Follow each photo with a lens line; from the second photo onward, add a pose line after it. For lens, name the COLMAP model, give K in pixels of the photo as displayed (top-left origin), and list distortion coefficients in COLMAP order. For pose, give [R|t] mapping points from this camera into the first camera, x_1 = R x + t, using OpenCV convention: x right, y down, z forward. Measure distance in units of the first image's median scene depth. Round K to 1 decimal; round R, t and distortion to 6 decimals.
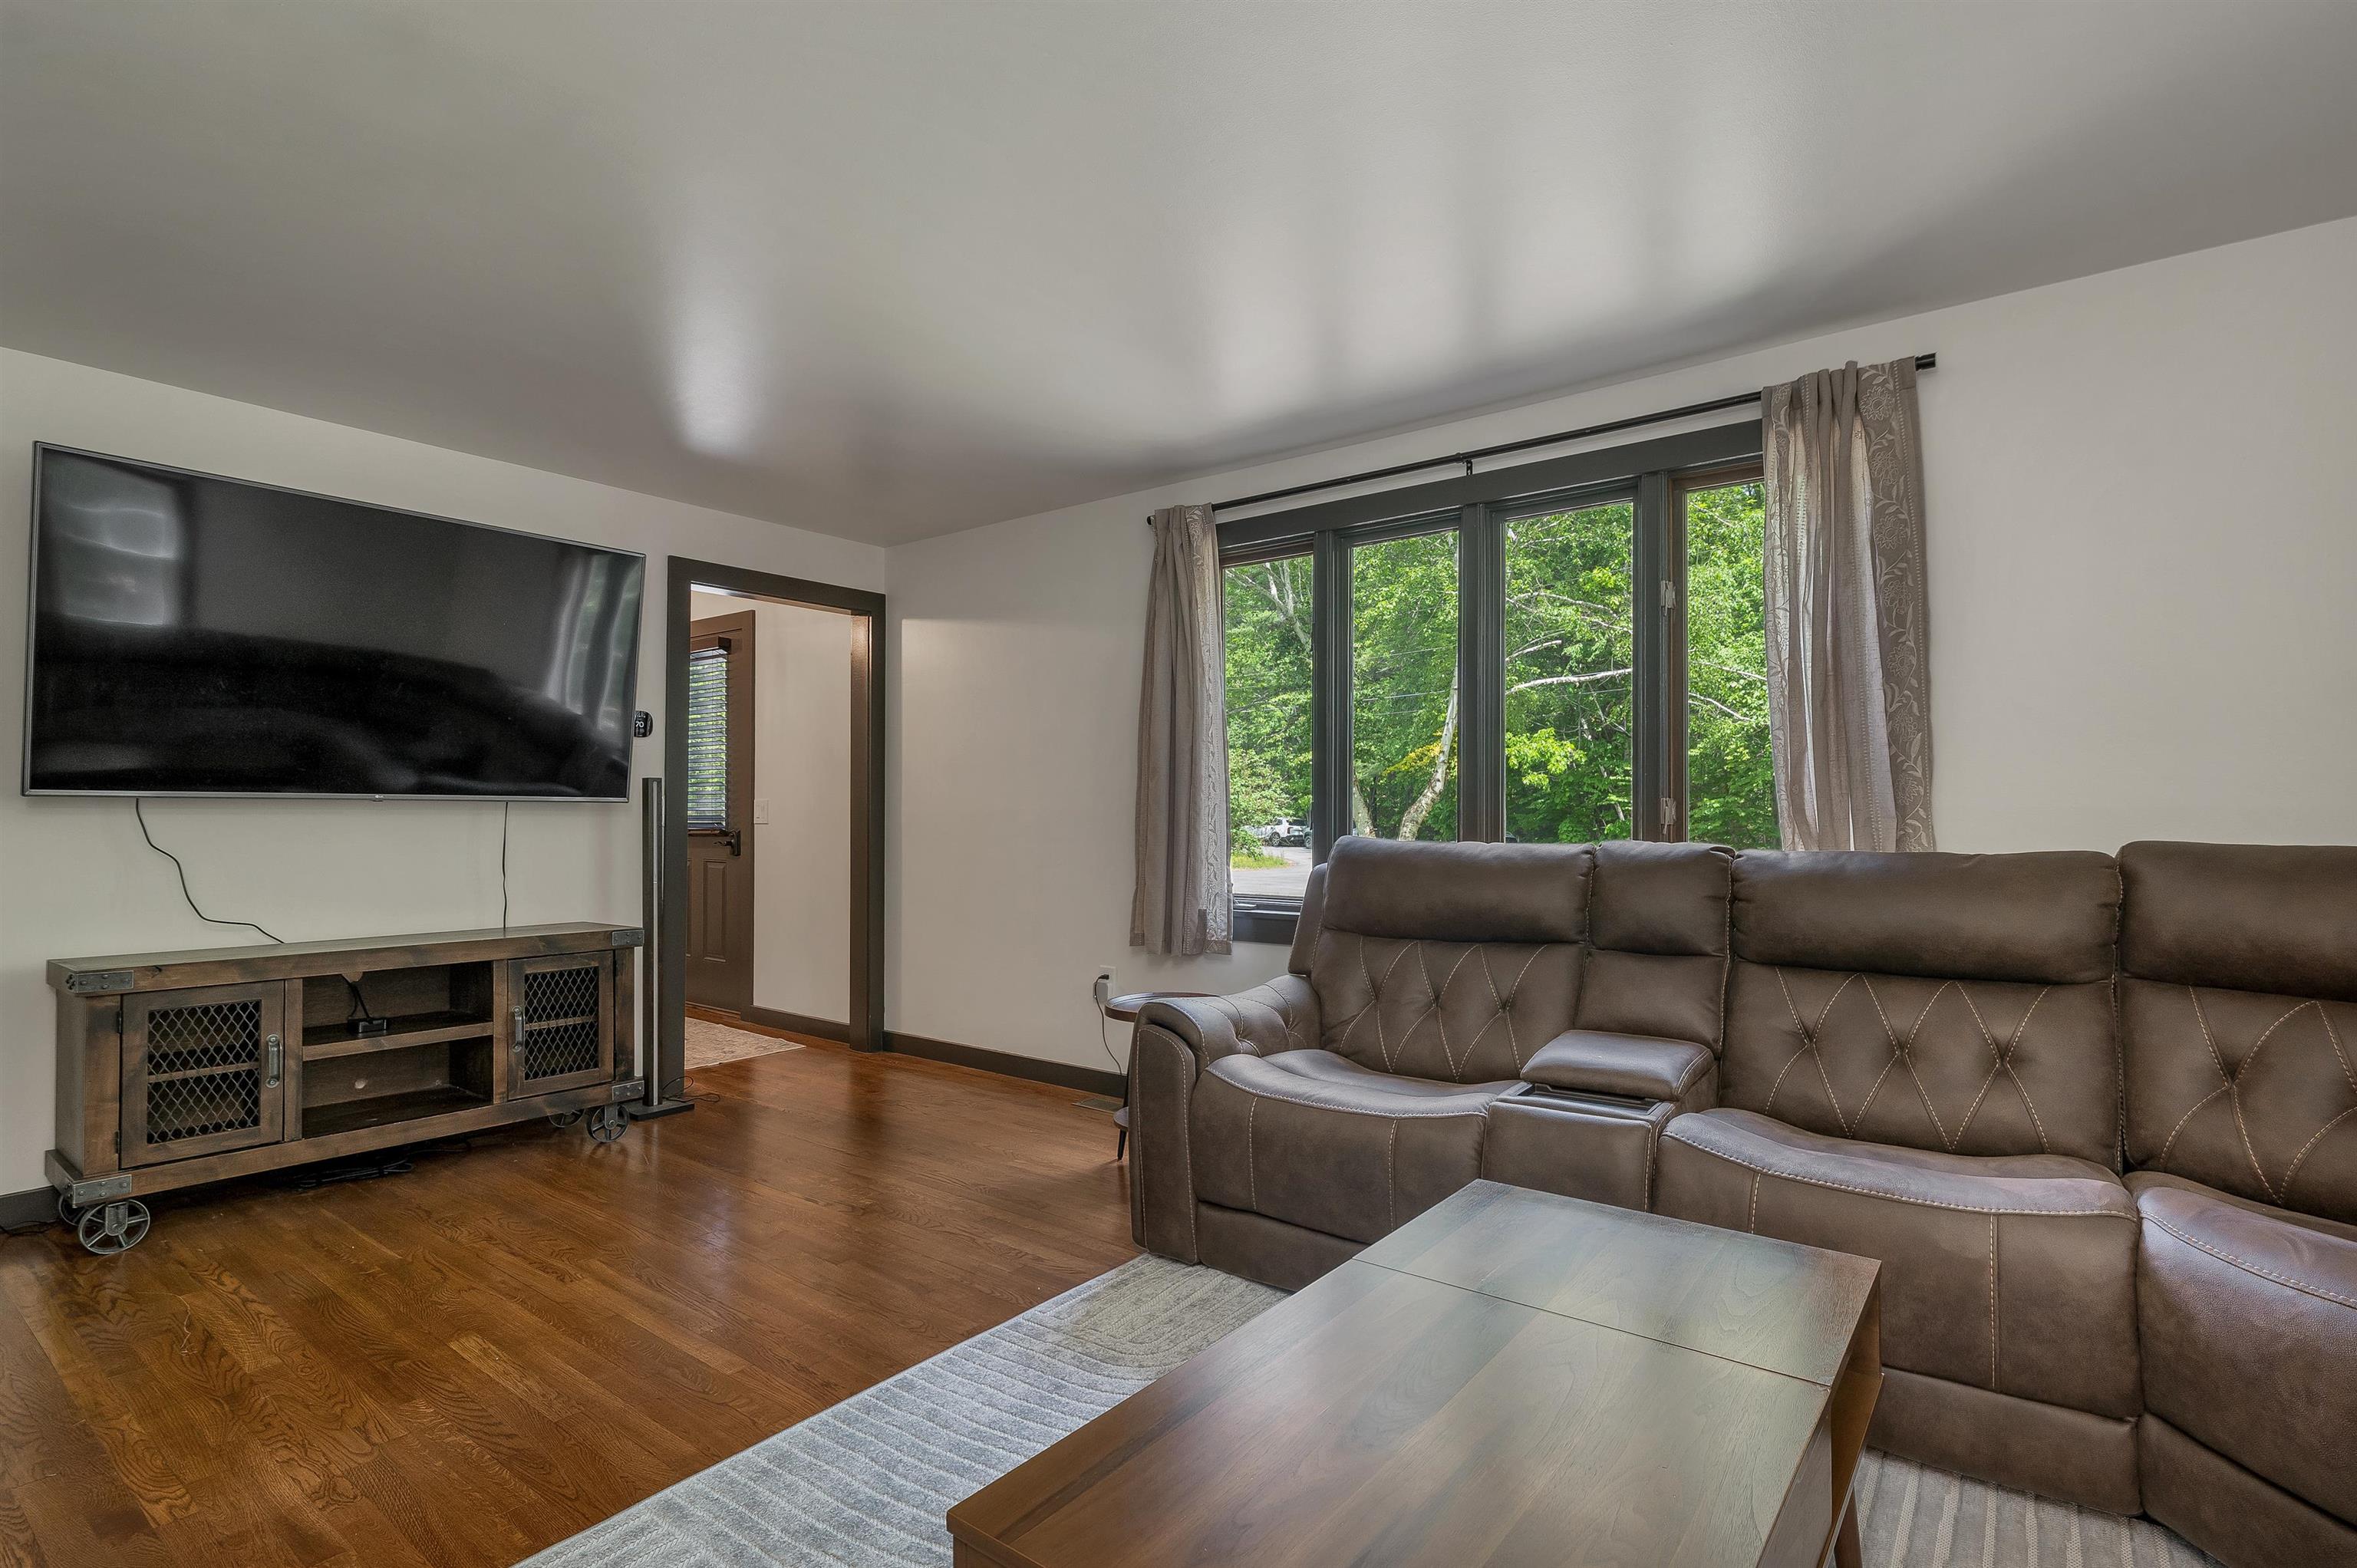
lens RADIAL K [[1112.5, 0, 1179.2], [0, 1112.5, 797.1], [0, 0, 1]] dist [-0.005163, 0.000221]
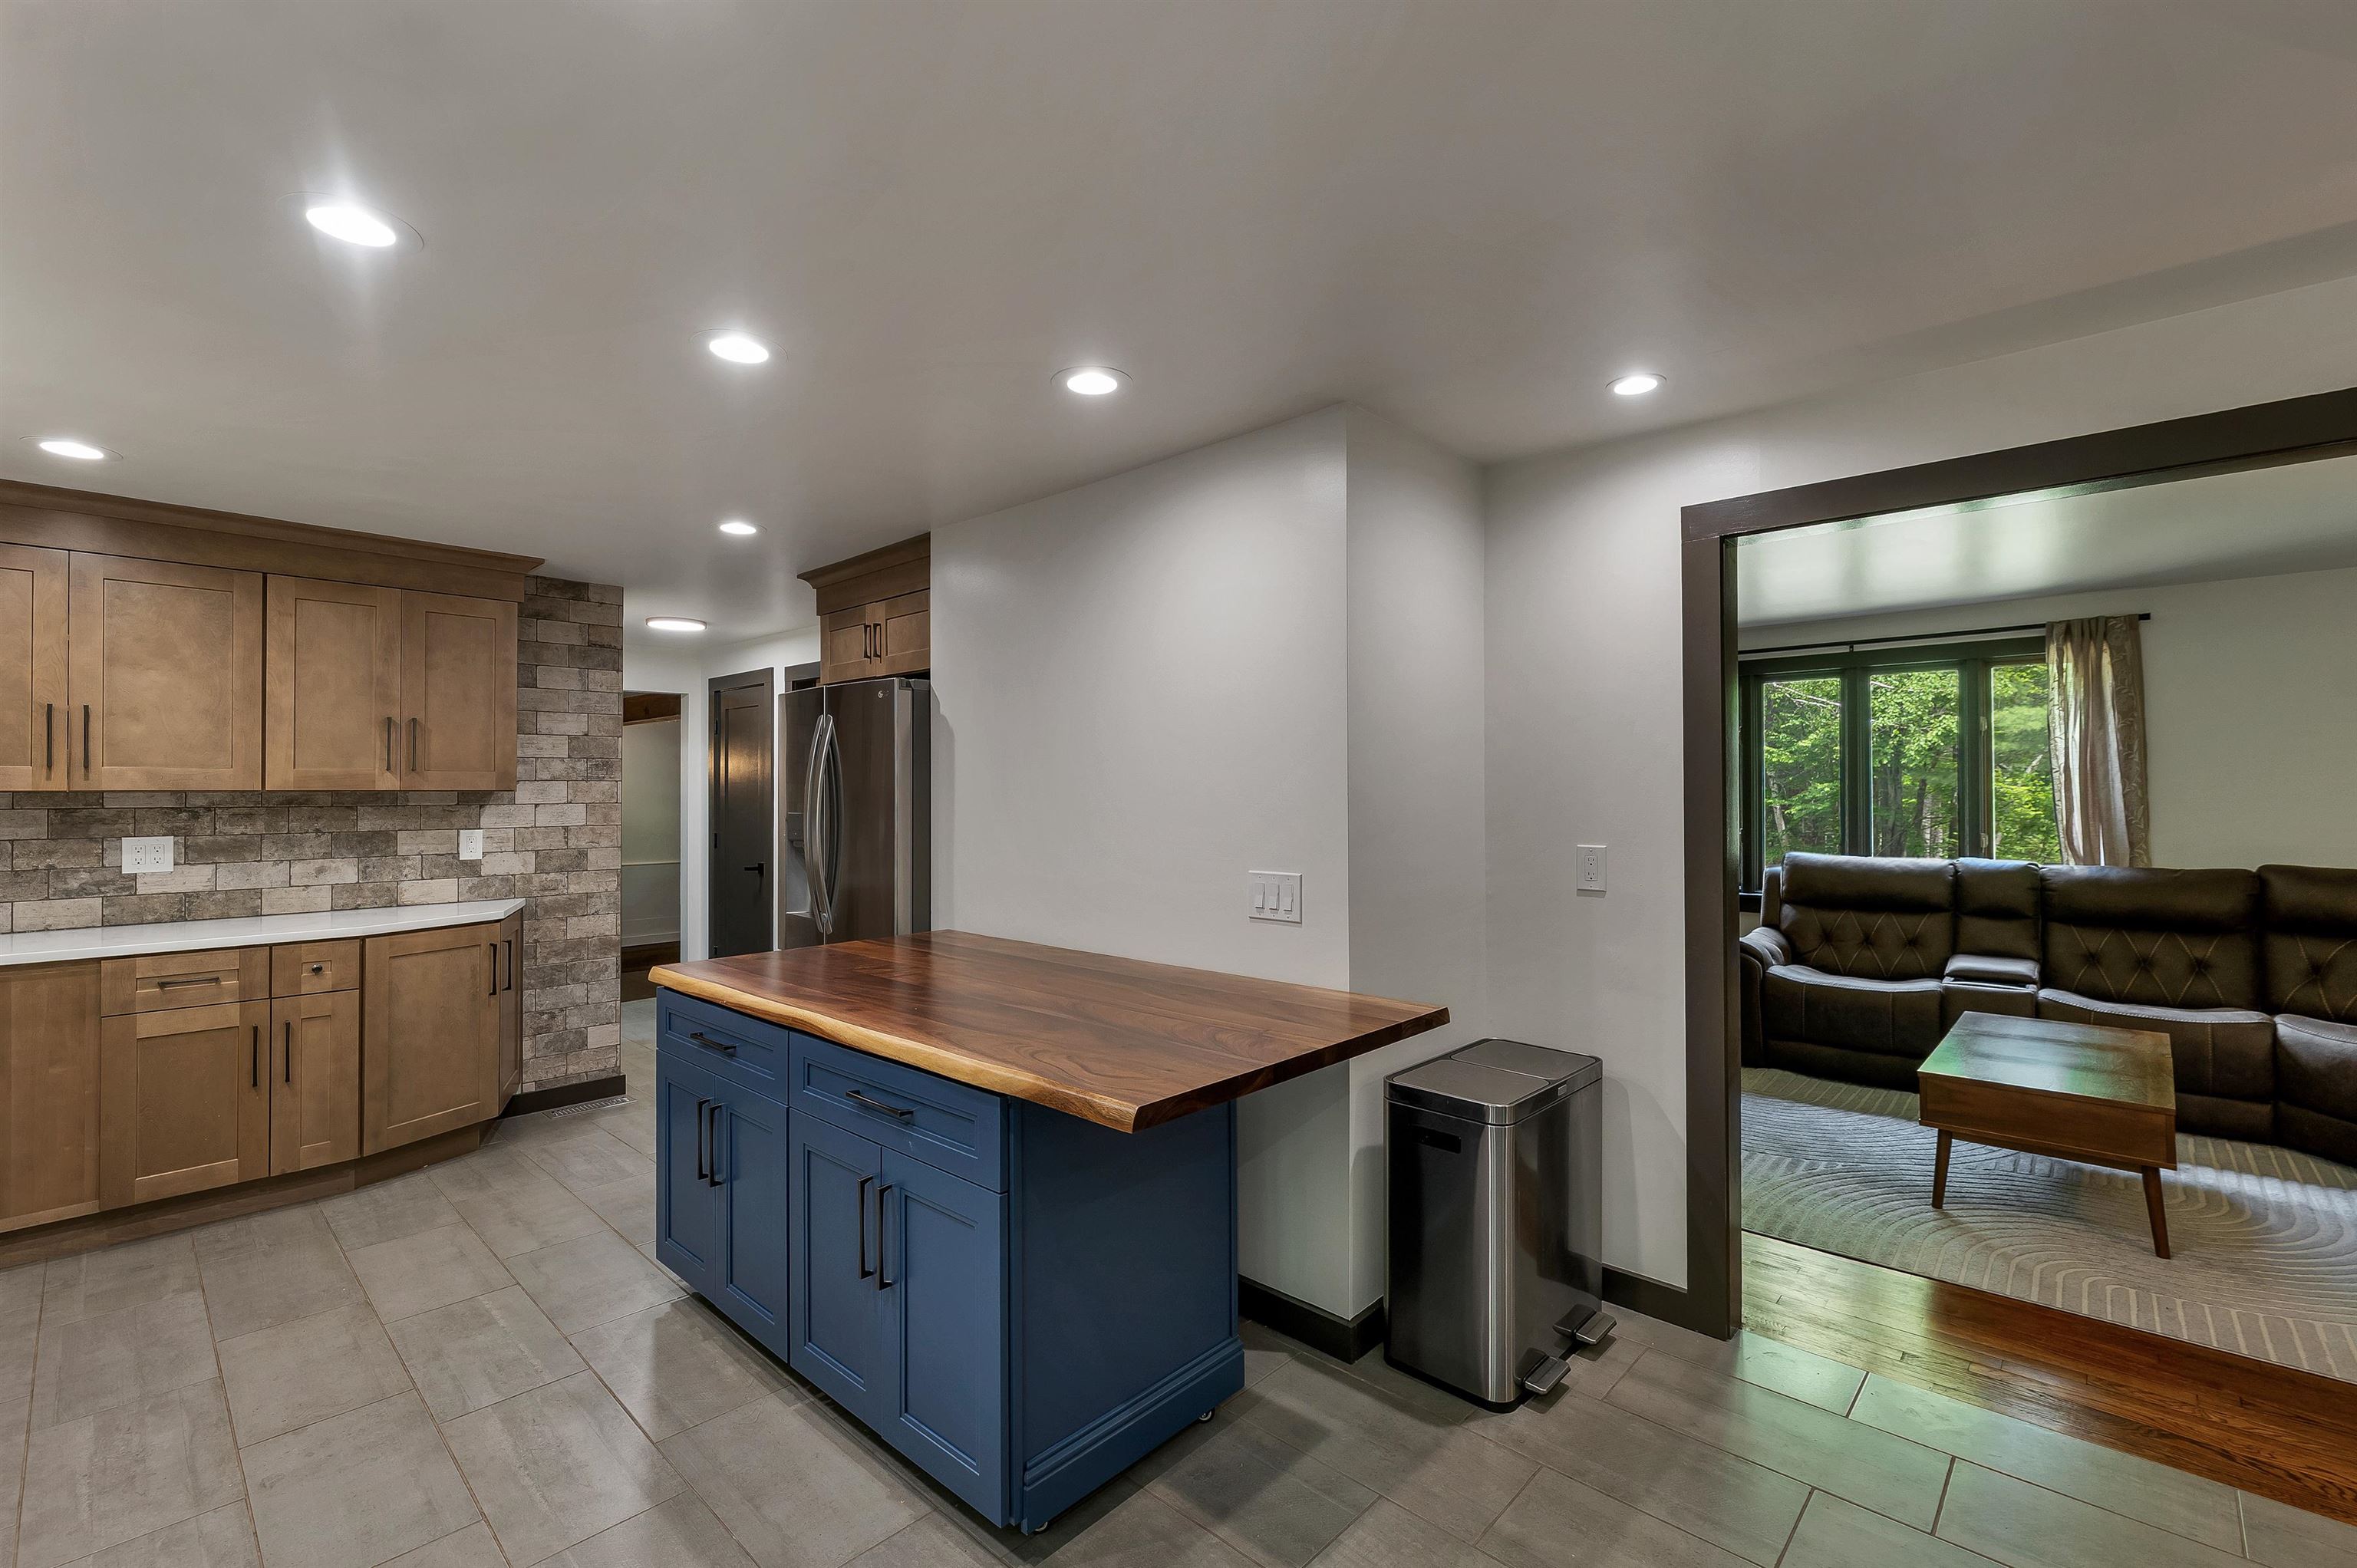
lens RADIAL K [[1008.8, 0, 1178.1], [0, 1008.8, 784.6], [0, 0, 1]] dist [-0.000189, -0.000692]
pose [[0.996181, -0.003099, -0.087258, -0.965327], [0.003338, 0.999991, 0.002588, -0.116301], [0.087249, -0.002869, 0.996182, -1.019267]]
